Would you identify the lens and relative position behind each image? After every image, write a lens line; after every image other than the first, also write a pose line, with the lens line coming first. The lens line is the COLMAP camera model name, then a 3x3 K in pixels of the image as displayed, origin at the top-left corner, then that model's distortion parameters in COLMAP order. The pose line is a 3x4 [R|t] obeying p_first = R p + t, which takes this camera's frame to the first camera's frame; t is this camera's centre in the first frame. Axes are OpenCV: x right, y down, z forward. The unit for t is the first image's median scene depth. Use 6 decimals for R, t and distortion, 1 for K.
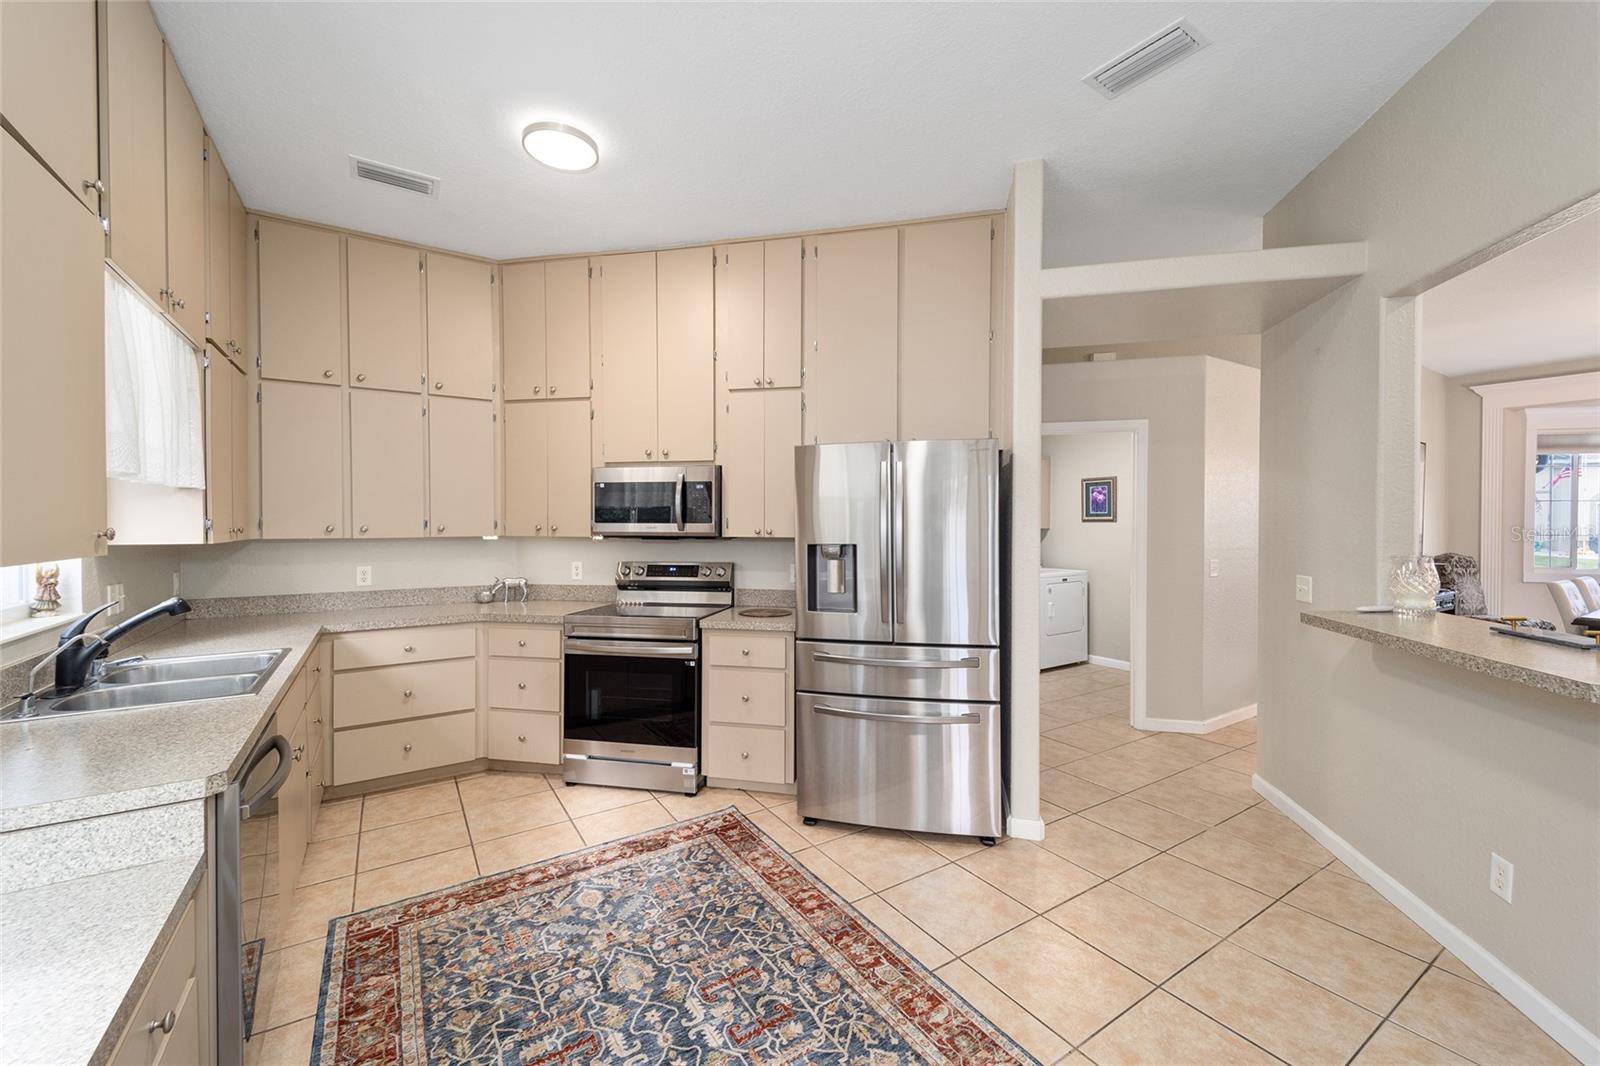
lens RADIAL K [[629.9, 0, 796.1], [0, 629.9, 528.9], [0, 0, 1]] dist [0.035913, -0.016162]
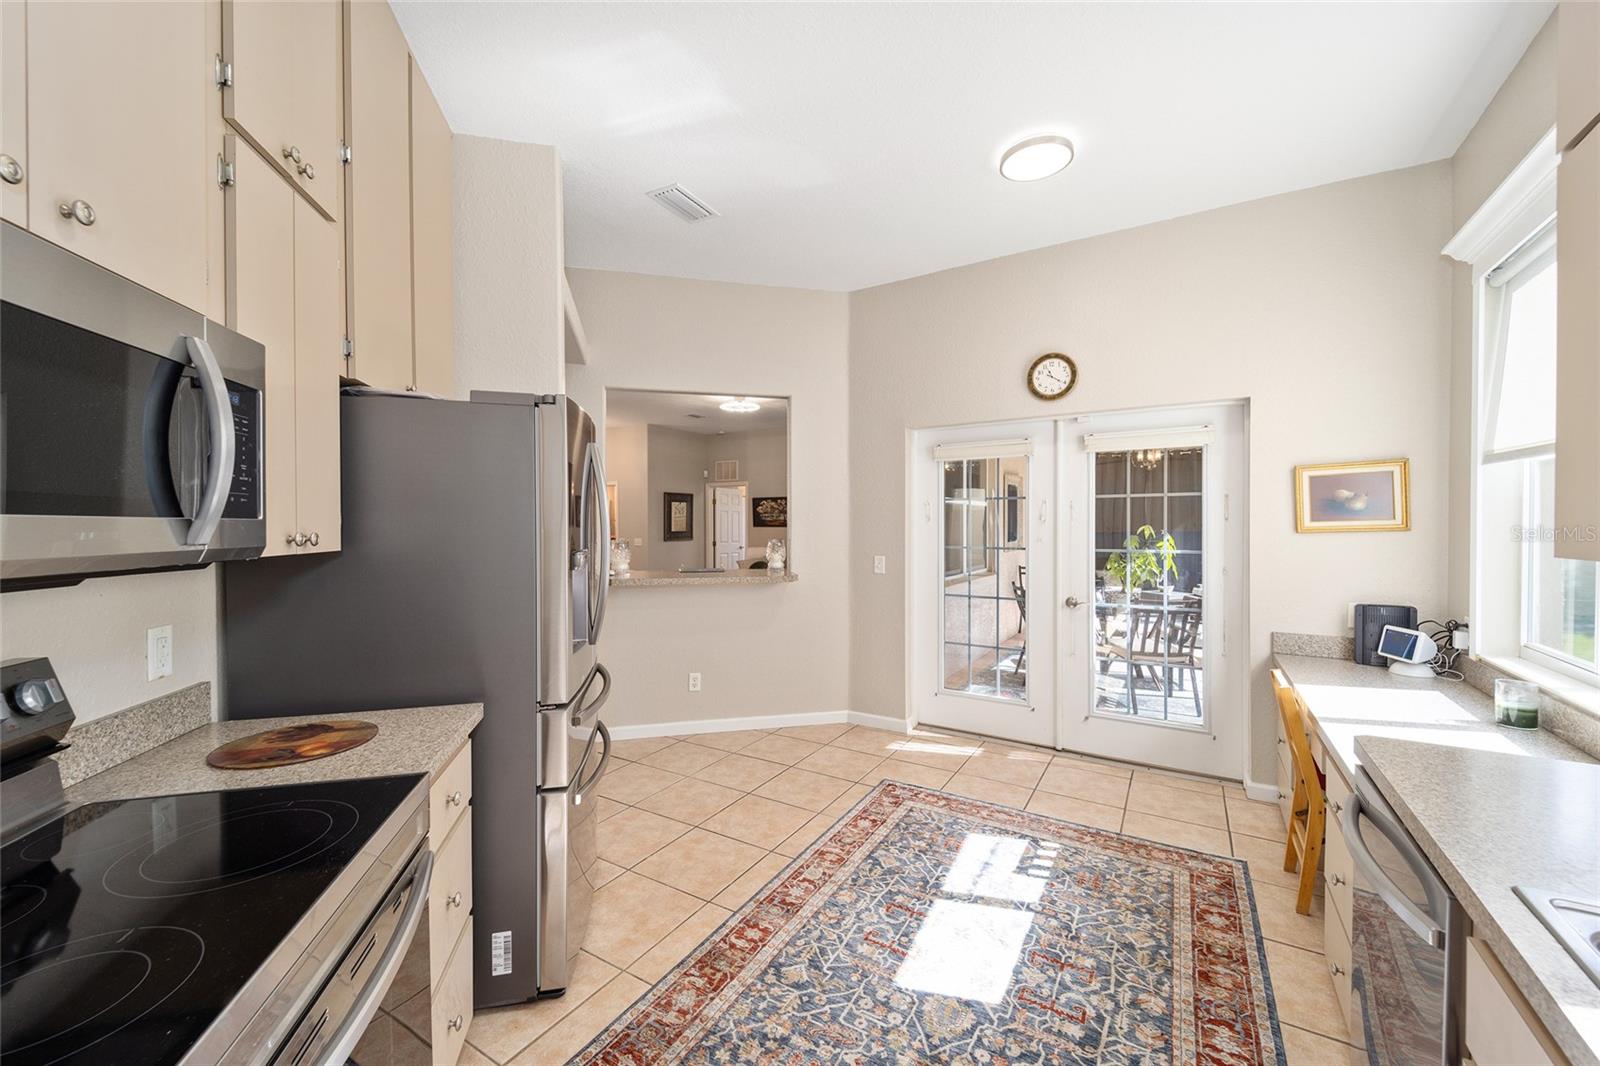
lens RADIAL K [[629.9, 0, 796.1], [0, 629.9, 528.9], [0, 0, 1]] dist [0.035913, -0.016162]
pose [[-0.444036, -0.005075, 0.895995, -0.882164], [0.010114, 0.999892, 0.010676, -0.005903], [-0.895952, 0.013803, -0.443937, 1.434153]]
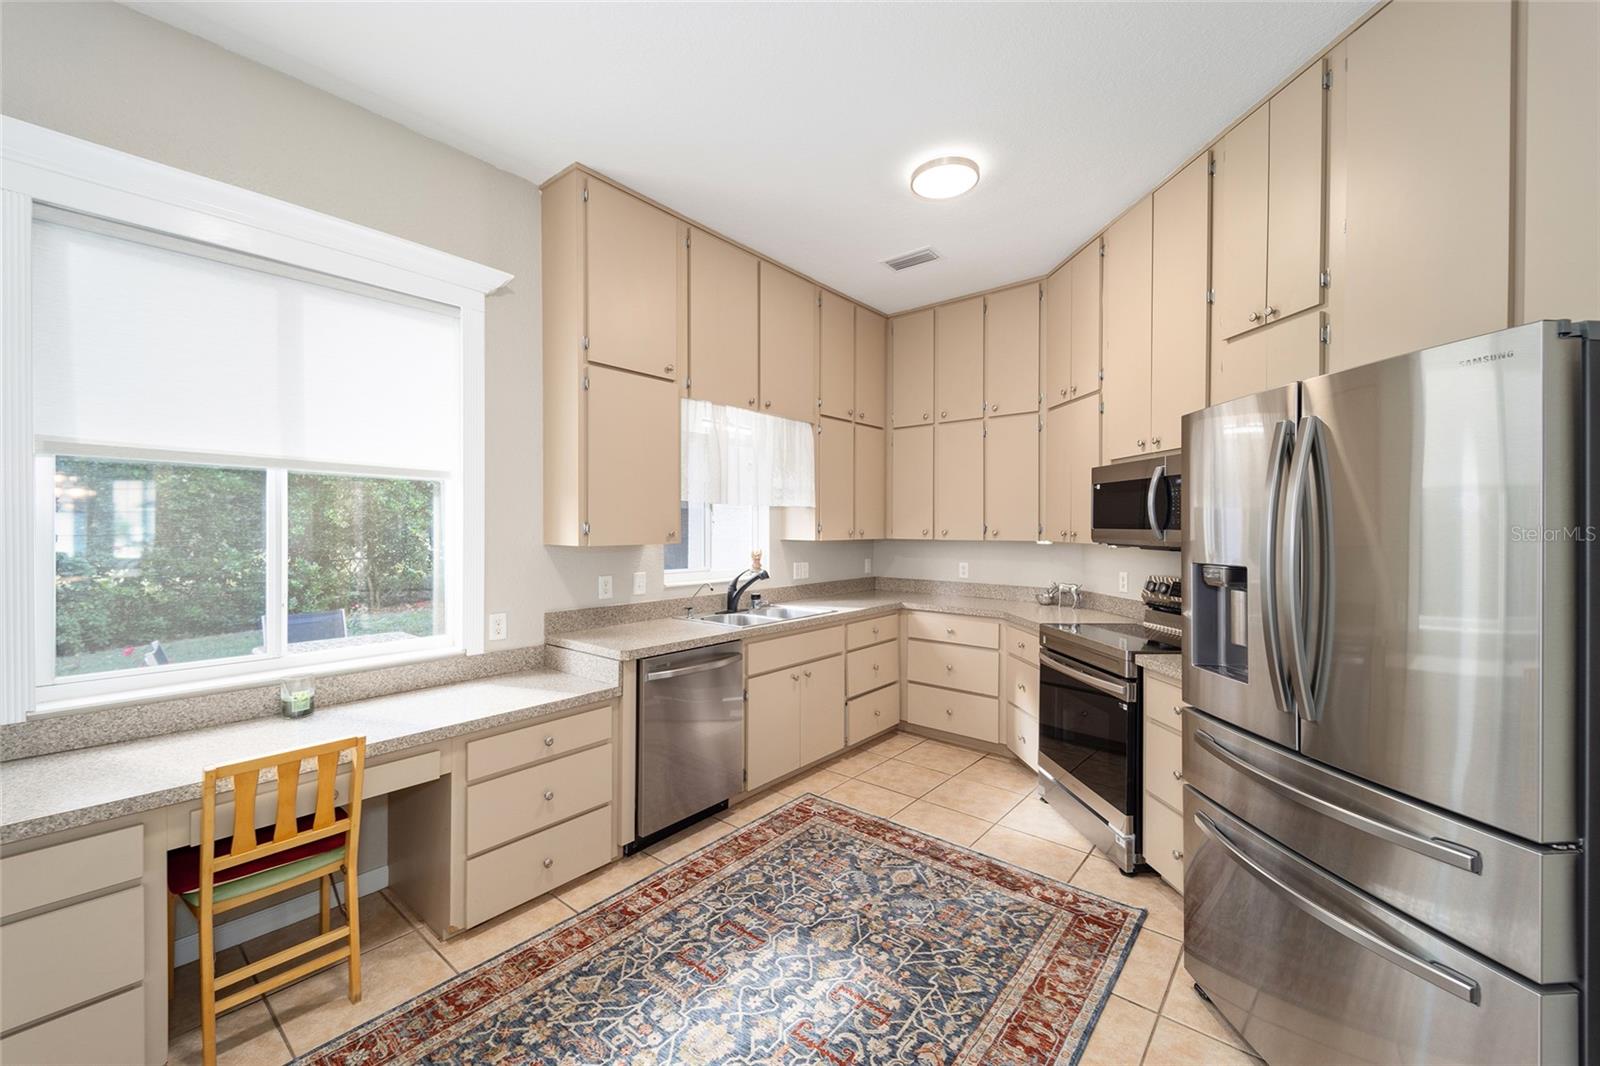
lens RADIAL K [[629.9, 0, 796.1], [0, 629.9, 528.9], [0, 0, 1]] dist [0.035913, -0.016162]
pose [[0.300700, 0.004153, -0.953710, 0.700361], [-0.012670, 0.999920, 0.000359, -0.007488], [0.953634, 0.011976, 0.300729, 0.539760]]
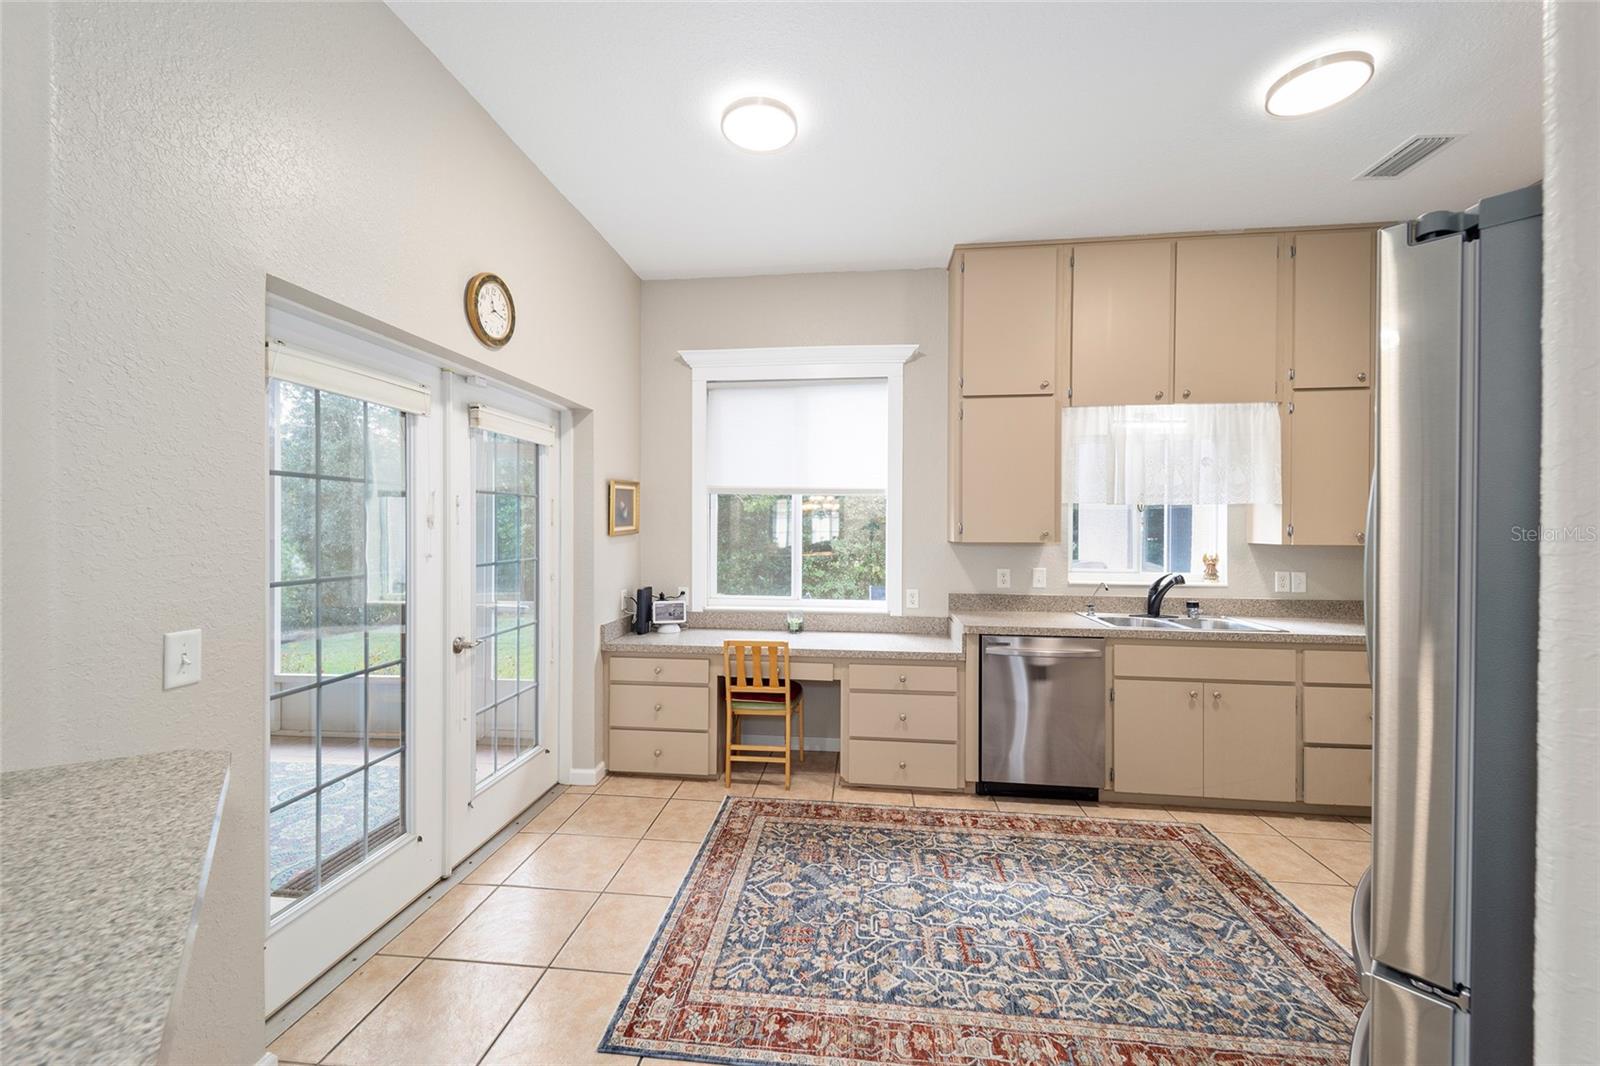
lens RADIAL K [[629.9, 0, 796.1], [0, 629.9, 528.9], [0, 0, 1]] dist [0.035913, -0.016162]
pose [[-0.628006, -0.000207, -0.778208, 0.882544], [-0.012484, 0.999874, 0.009808, -0.011337], [0.778108, 0.015874, -0.627930, 1.215554]]
